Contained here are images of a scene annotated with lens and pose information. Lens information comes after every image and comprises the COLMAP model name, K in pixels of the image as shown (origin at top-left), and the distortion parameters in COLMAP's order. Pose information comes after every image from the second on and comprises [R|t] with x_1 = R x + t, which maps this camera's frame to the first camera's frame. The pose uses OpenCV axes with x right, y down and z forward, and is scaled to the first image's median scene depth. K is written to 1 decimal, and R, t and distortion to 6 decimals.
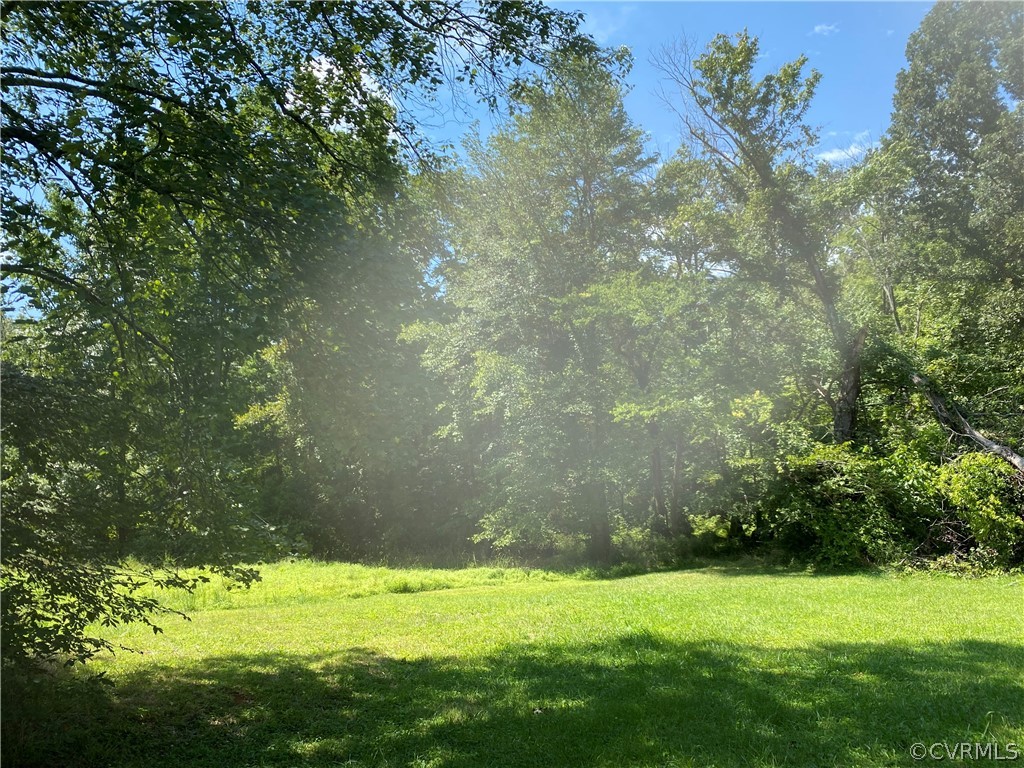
lens RADIAL K [[786.1, 0, 526.3], [0, 786.1, 389.7], [0, 0, 1]] dist [0.065851, -0.096218]
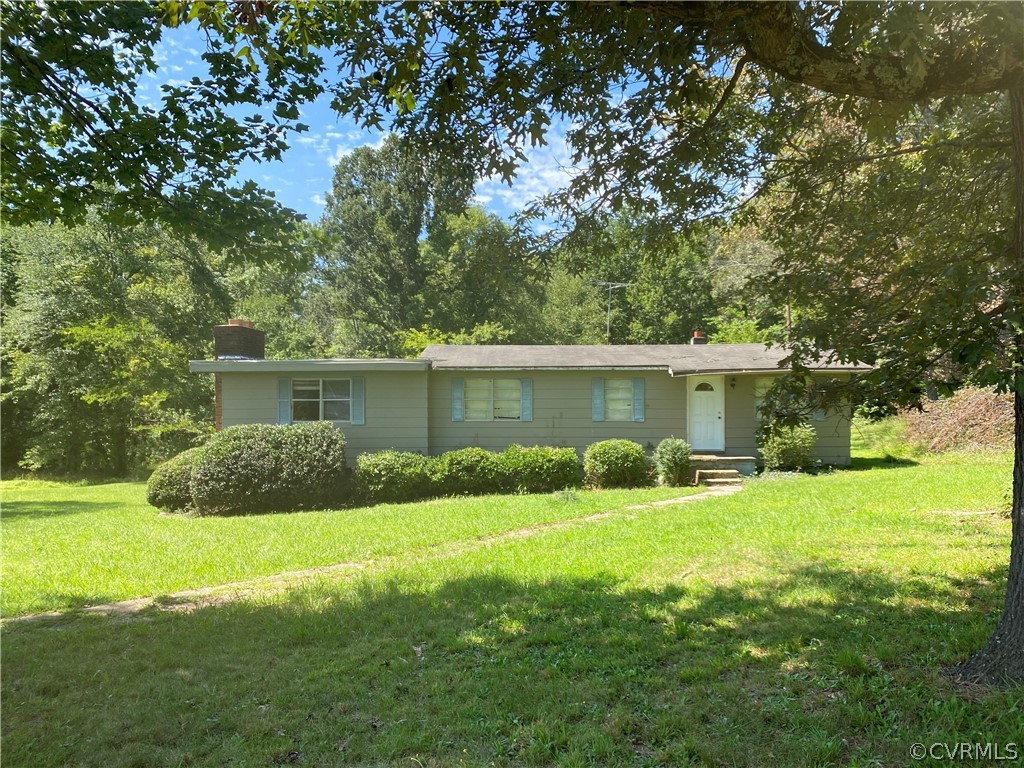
lens RADIAL K [[786.1, 0, 526.3], [0, 786.1, 389.7], [0, 0, 1]] dist [0.065851, -0.096218]
pose [[0.960388, 0.043516, 0.275249, 0.553768], [-0.070215, 0.993652, 0.087897, -0.210237], [-0.269676, -0.103741, 0.957346, -0.983839]]
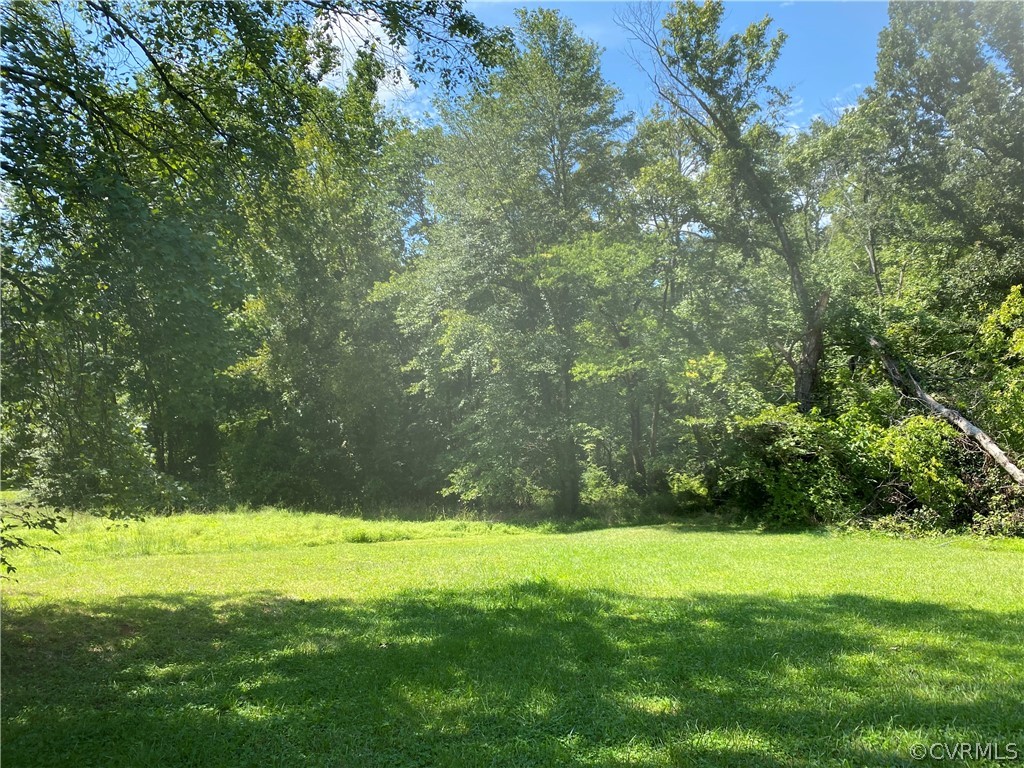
lens RADIAL K [[786.7, 0, 513.0], [0, 786.7, 375.0], [0, 0, 1]] dist [0.078067, -0.115177]
pose [[0.999515, 0.012465, -0.028528, 0.059712], [-0.011412, 0.999258, 0.036782, -0.003241], [0.028965, -0.036438, 0.998916, -0.022004]]
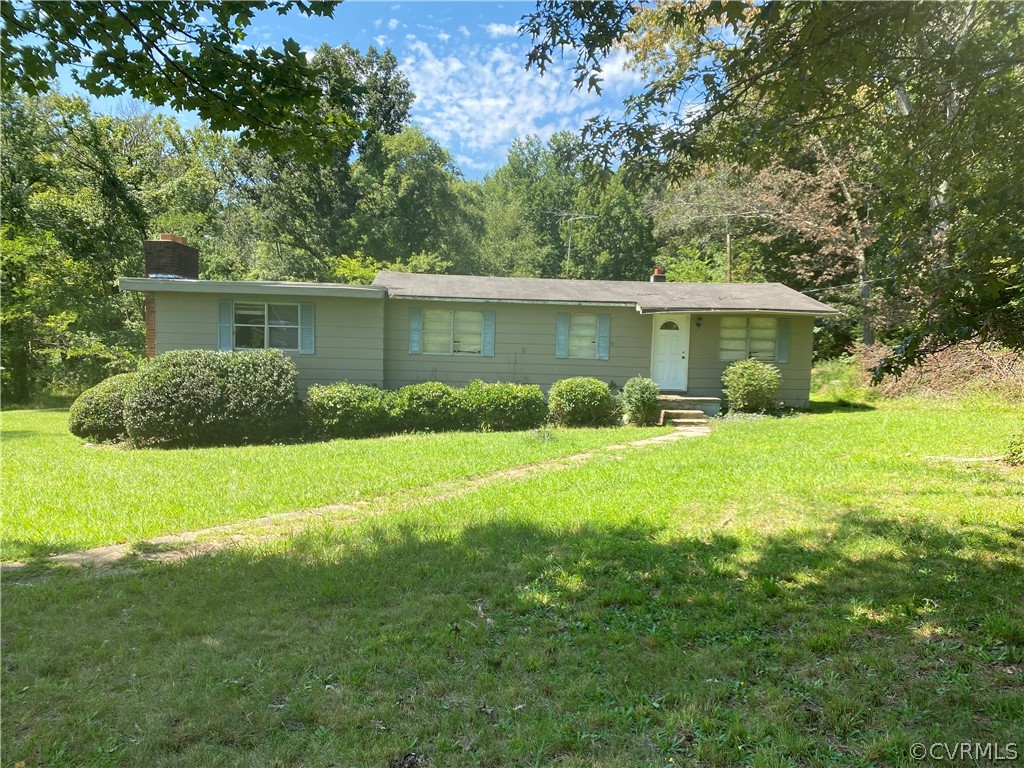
lens RADIAL K [[786.1, 0, 526.3], [0, 786.1, 389.7], [0, 0, 1]] dist [0.065851, -0.096218]
pose [[0.925009, 0.044111, 0.377375, 0.519676], [-0.111041, 0.981259, 0.157481, -0.199176], [-0.363356, -0.187576, 0.912572, -0.934308]]
